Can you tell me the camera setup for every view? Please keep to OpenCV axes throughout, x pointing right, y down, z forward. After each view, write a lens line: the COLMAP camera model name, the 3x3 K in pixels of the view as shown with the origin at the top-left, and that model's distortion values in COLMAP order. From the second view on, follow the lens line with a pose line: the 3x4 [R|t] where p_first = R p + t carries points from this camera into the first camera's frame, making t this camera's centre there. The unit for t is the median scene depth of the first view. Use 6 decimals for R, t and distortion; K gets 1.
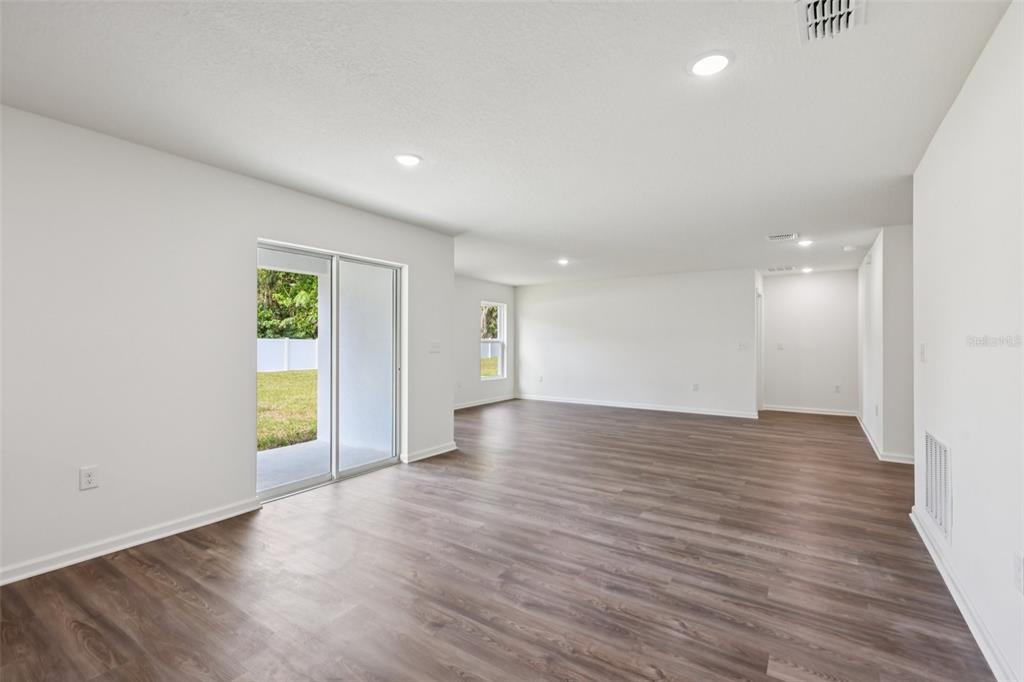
lens RADIAL K [[460.7, 0, 504.0], [0, 460.7, 342.8], [0, 0, 1]] dist [0.014357, -0.001858]
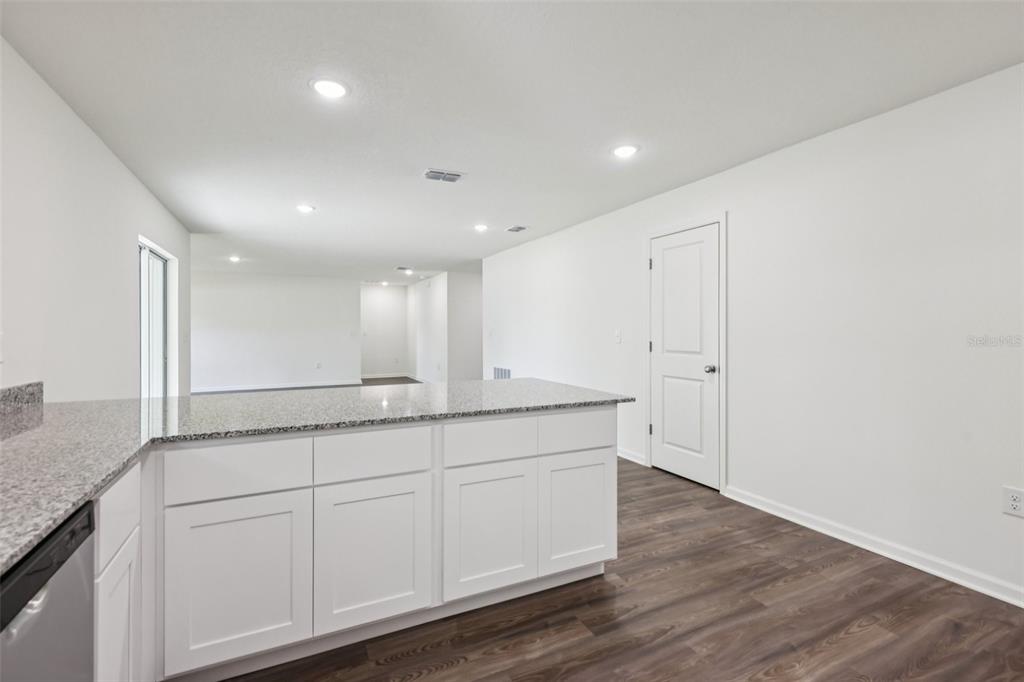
lens RADIAL K [[460.7, 0, 503.9], [0, 460.7, 329.6], [0, 0, 1]] dist [0.014357, -0.001858]
pose [[0.512927, -0.004208, 0.858422, -0.465761], [0.010751, 0.999941, -0.001522, 0.002480], [-0.858365, 0.010010, 0.512942, -0.124538]]
